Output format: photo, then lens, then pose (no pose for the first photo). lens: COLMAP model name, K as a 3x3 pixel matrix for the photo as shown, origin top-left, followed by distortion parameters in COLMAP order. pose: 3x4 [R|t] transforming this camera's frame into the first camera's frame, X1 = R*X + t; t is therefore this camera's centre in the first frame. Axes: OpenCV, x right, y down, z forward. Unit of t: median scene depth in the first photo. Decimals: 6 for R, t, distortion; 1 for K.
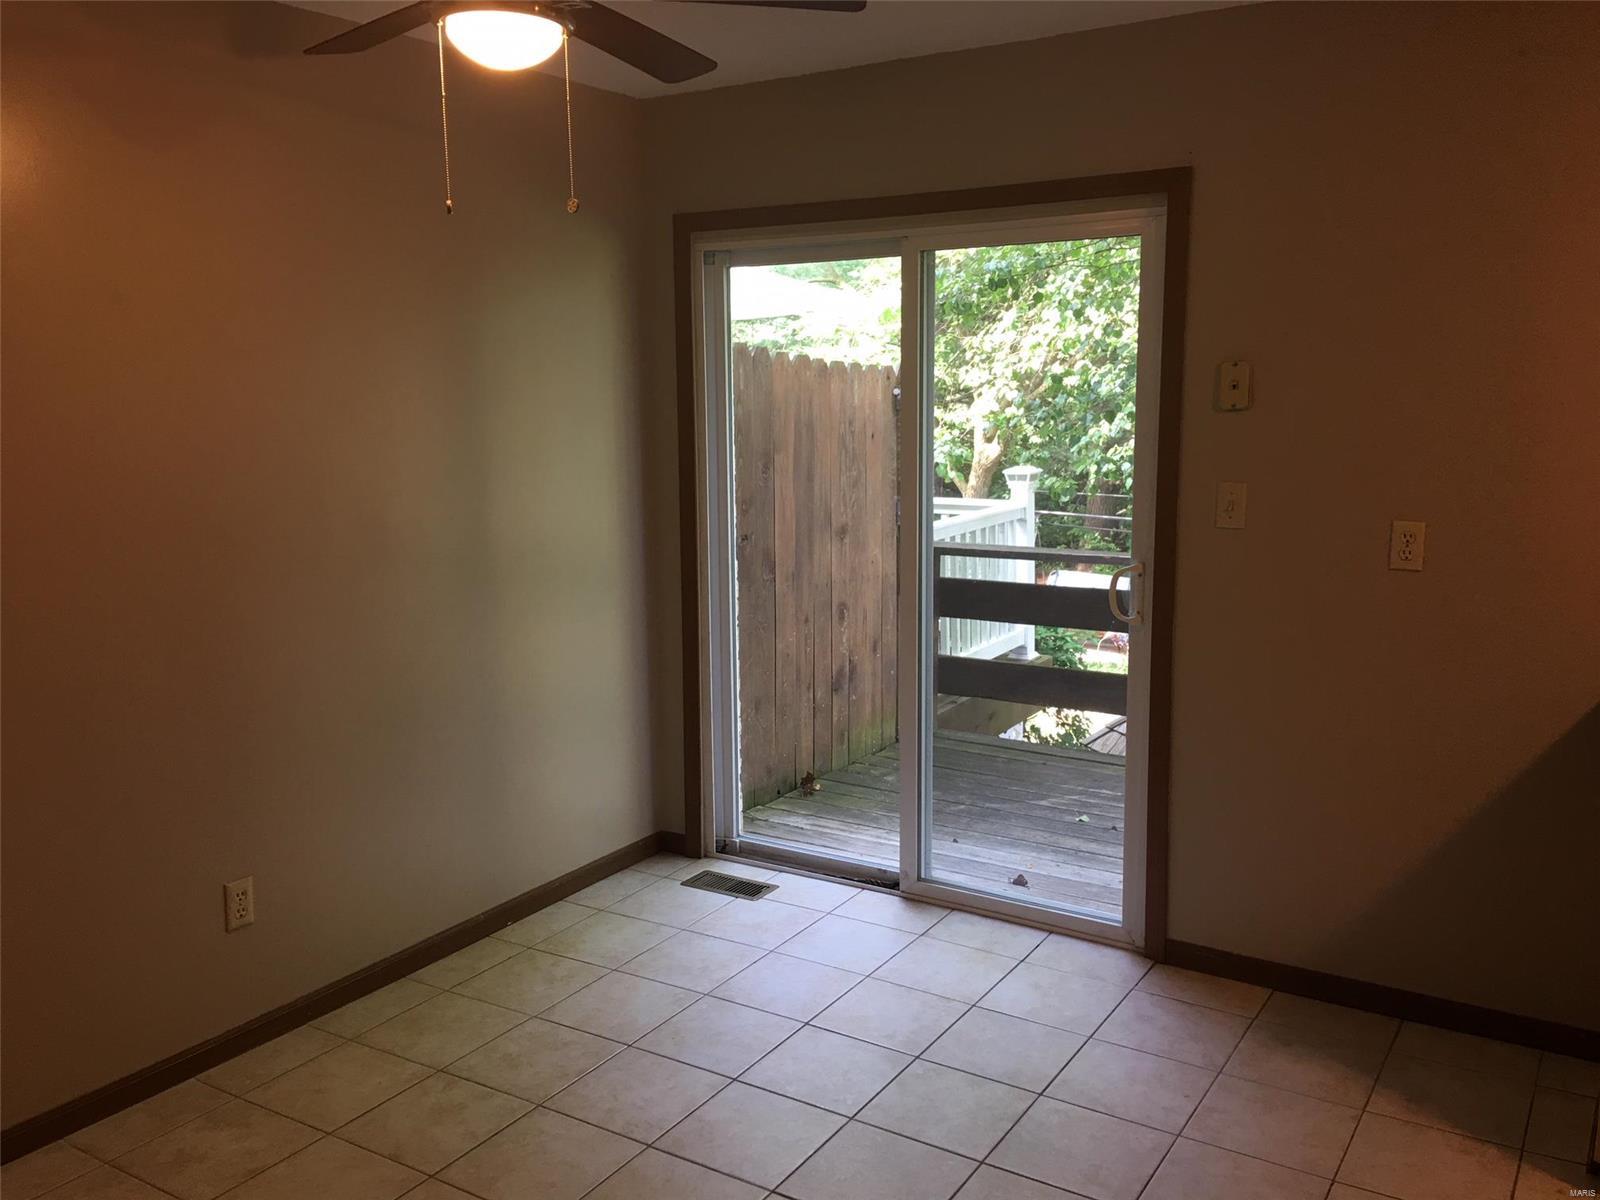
lens RADIAL K [[1357.8, 0, 810.5], [0, 1357.8, 597.8], [0, 0, 1]] dist [0.112511, -0.156949]
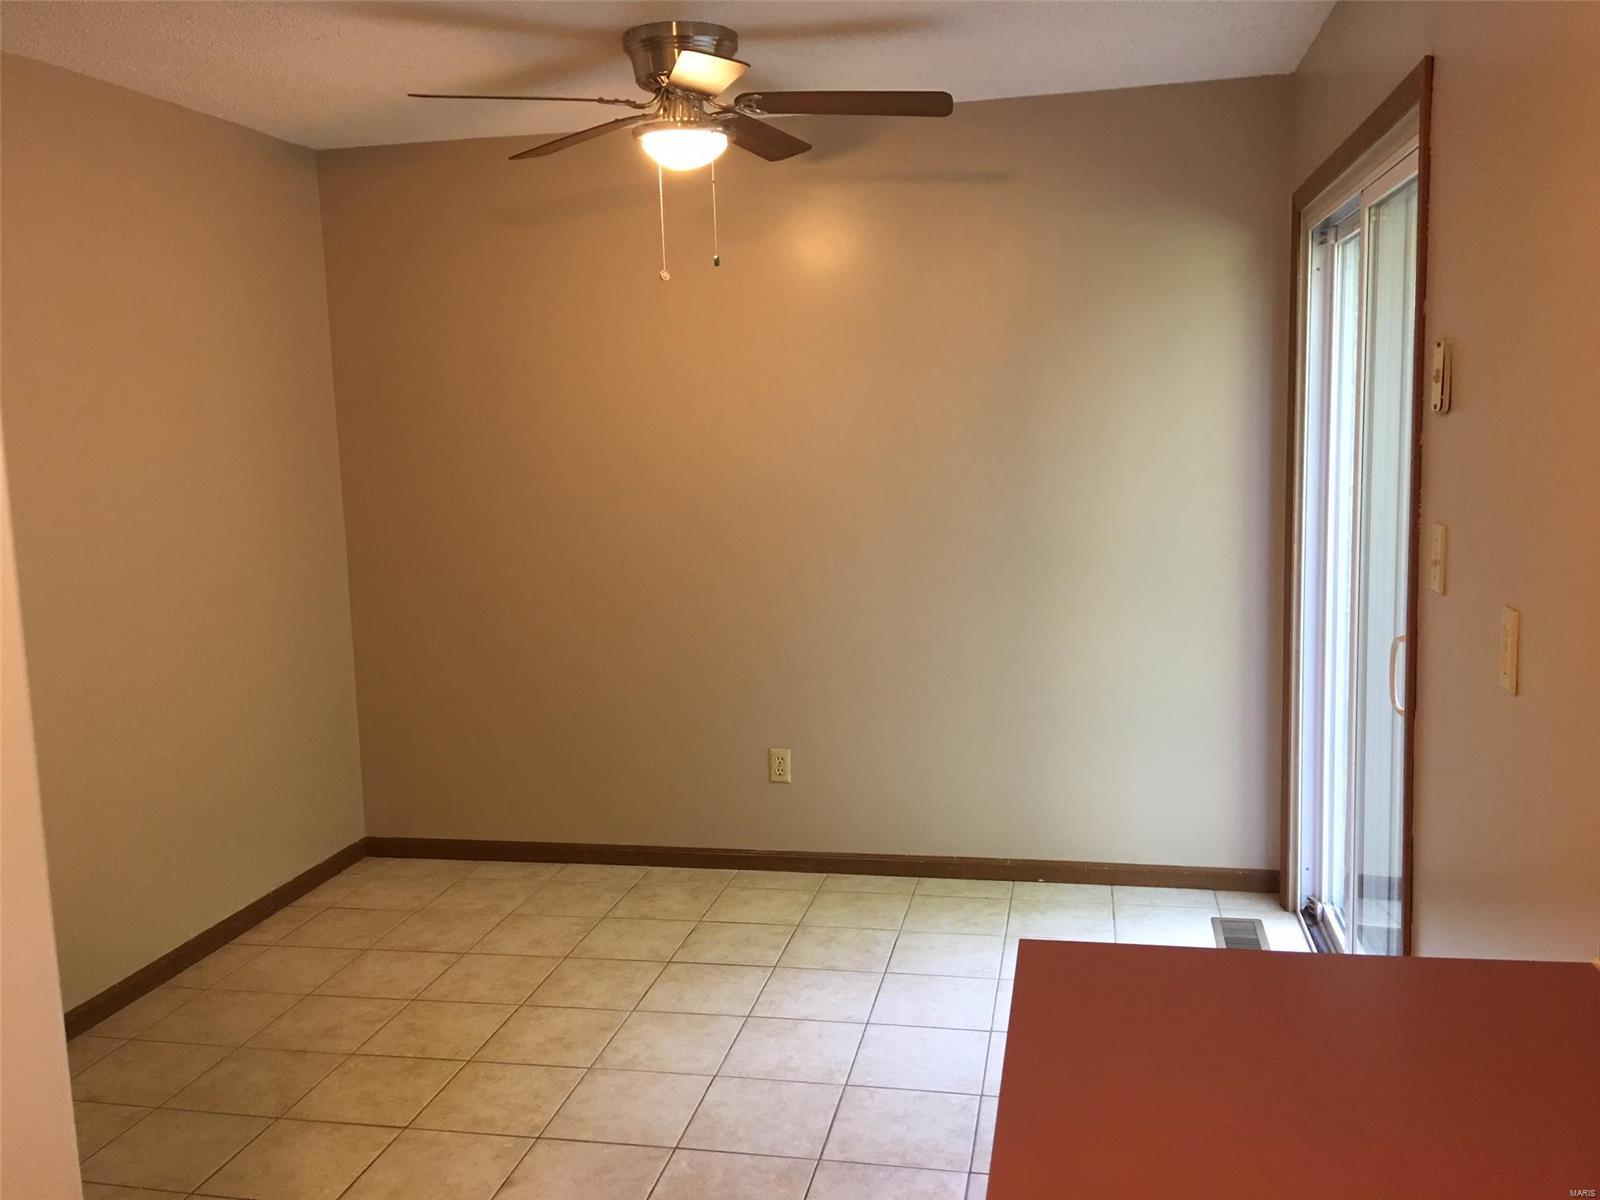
lens RADIAL K [[1357.8, 0, 810.5], [0, 1357.8, 598.1], [0, 0, 1]] dist [0.112511, -0.156949]
pose [[0.346675, 0.122173, -0.929995, 0.878835], [-0.119872, 0.989122, 0.085256, -0.071505], [0.930294, 0.081925, 0.357549, 0.518829]]
